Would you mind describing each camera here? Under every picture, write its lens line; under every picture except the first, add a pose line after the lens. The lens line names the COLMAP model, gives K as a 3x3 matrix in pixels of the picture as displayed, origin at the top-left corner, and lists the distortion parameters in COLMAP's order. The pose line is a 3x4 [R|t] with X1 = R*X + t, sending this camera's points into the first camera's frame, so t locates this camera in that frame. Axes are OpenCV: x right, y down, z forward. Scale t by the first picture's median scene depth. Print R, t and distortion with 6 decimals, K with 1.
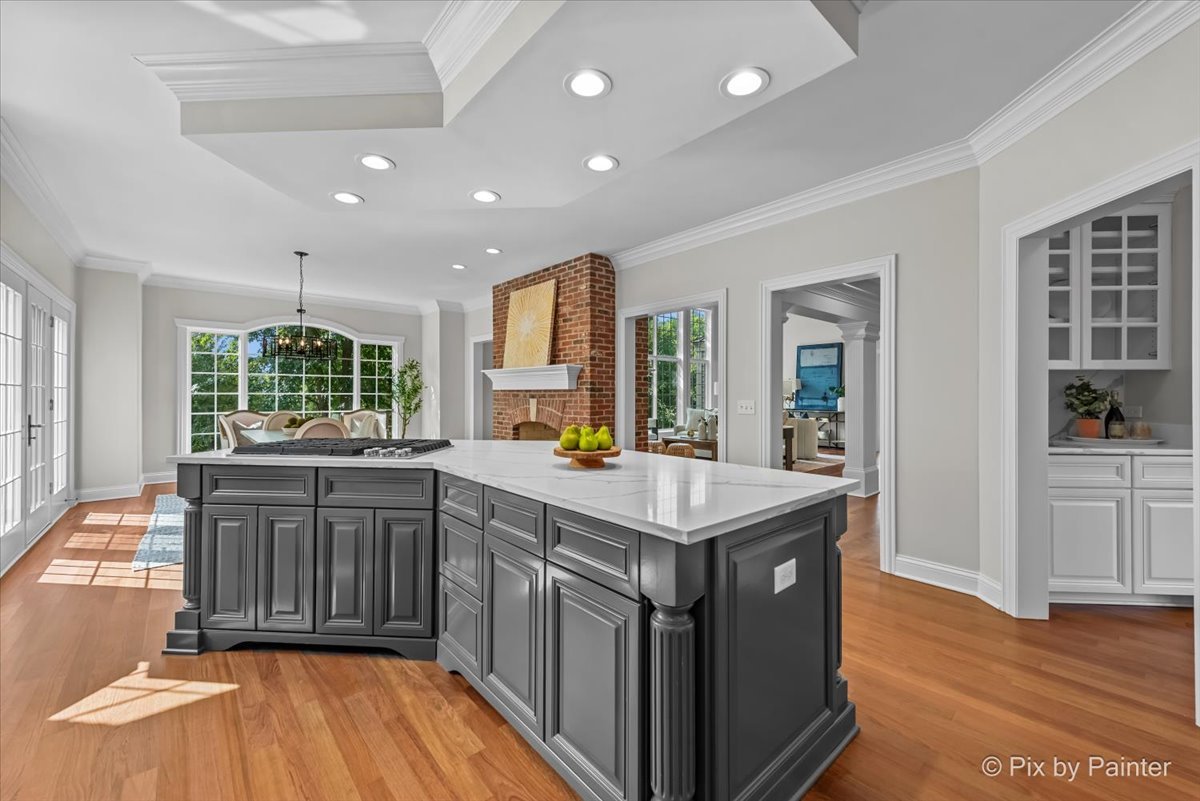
lens RADIAL K [[477.3, 0, 600.0], [0, 477.3, 400.5], [0, 0, 1]] dist [0.002310, 0.000225]
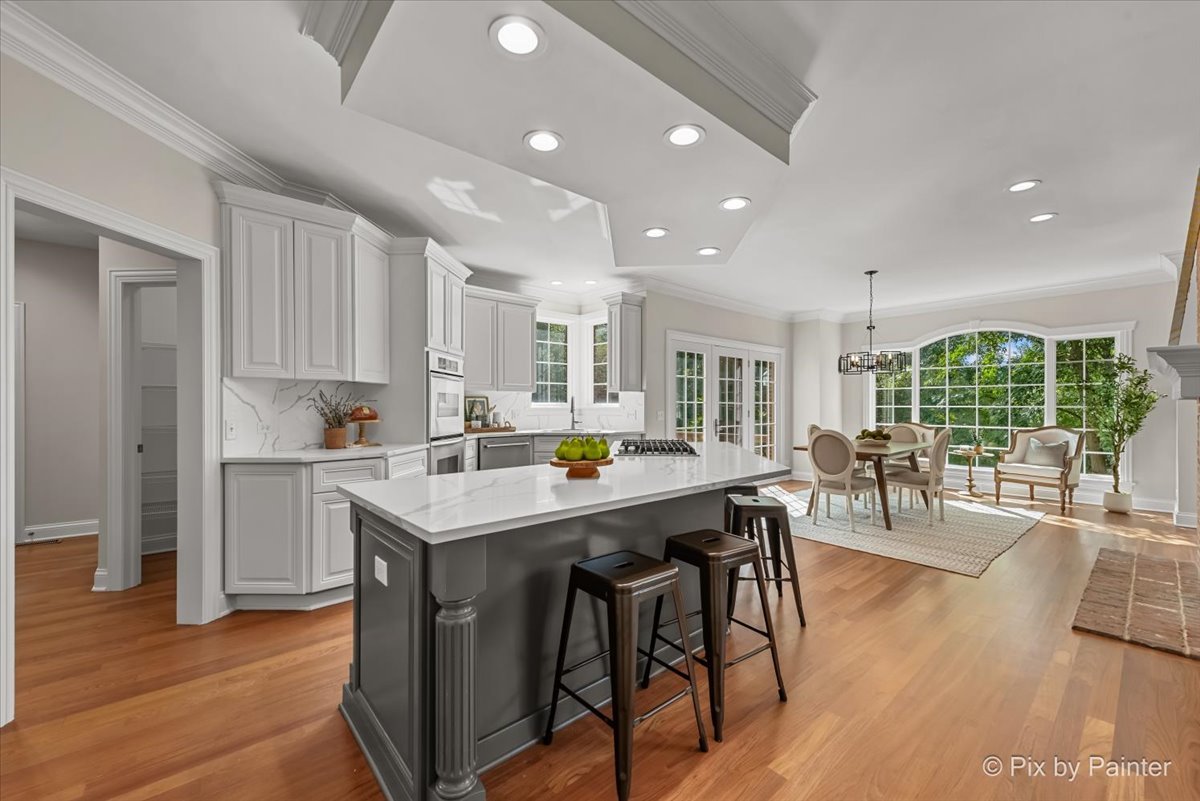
lens RADIAL K [[477.3, 0, 600.0], [0, 477.3, 400.5], [0, 0, 1]] dist [0.002310, 0.000225]
pose [[-0.005086, -0.017579, -0.999833, 0.365920], [-0.010166, 0.999795, -0.017527, -0.003487], [0.999935, 0.010075, -0.005263, 0.370172]]
